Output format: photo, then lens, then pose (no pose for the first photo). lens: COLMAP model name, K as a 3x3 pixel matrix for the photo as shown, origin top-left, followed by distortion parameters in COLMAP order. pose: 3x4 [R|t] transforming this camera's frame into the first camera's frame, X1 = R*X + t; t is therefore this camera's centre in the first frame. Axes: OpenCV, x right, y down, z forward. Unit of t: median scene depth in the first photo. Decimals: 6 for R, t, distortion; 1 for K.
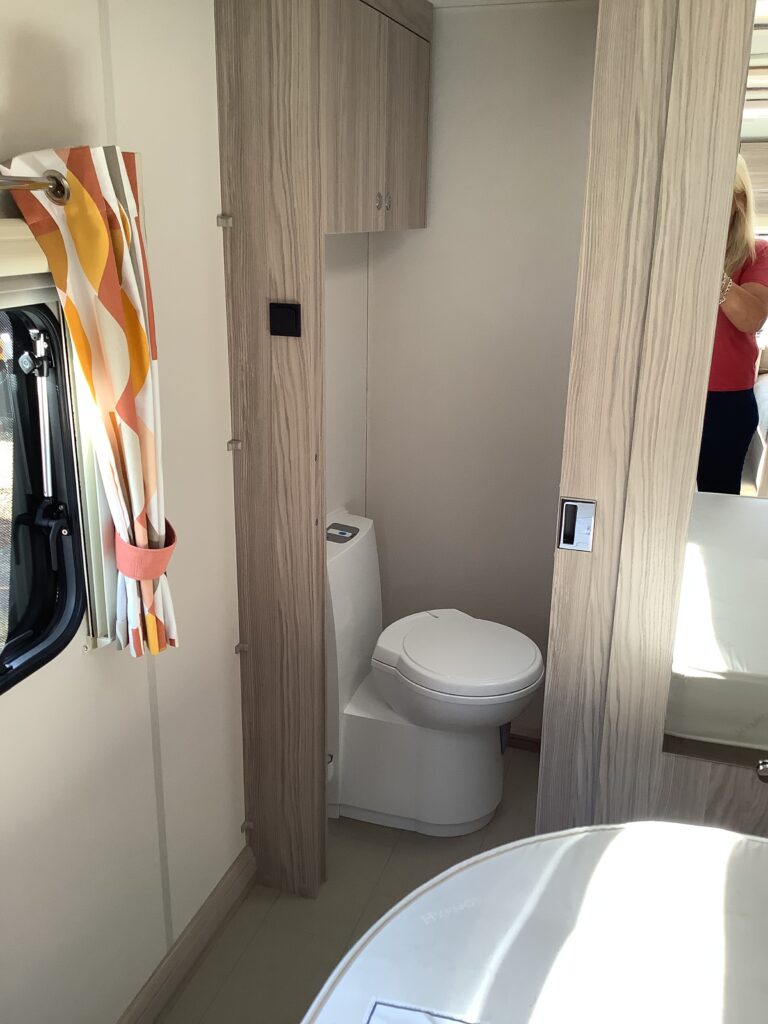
lens RADIAL K [[927.5, 0, 377.6], [0, 927.5, 532.6], [0, 0, 1]] dist [0.115006, -0.225698]
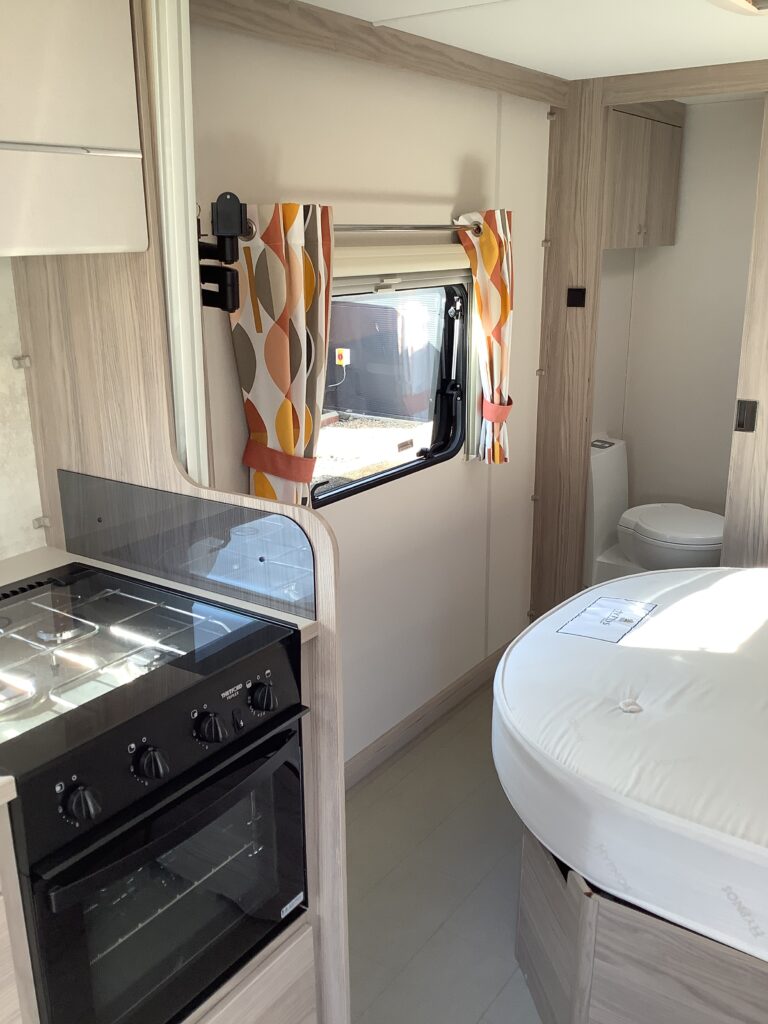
lens RADIAL K [[927.5, 0, 377.6], [0, 927.5, 532.6], [0, 0, 1]] dist [0.115006, -0.225698]
pose [[0.957269, 0.059830, -0.282941, 0.085021], [-0.068852, 0.997383, -0.022044, 0.345241], [0.280882, 0.040584, 0.958884, -0.968336]]
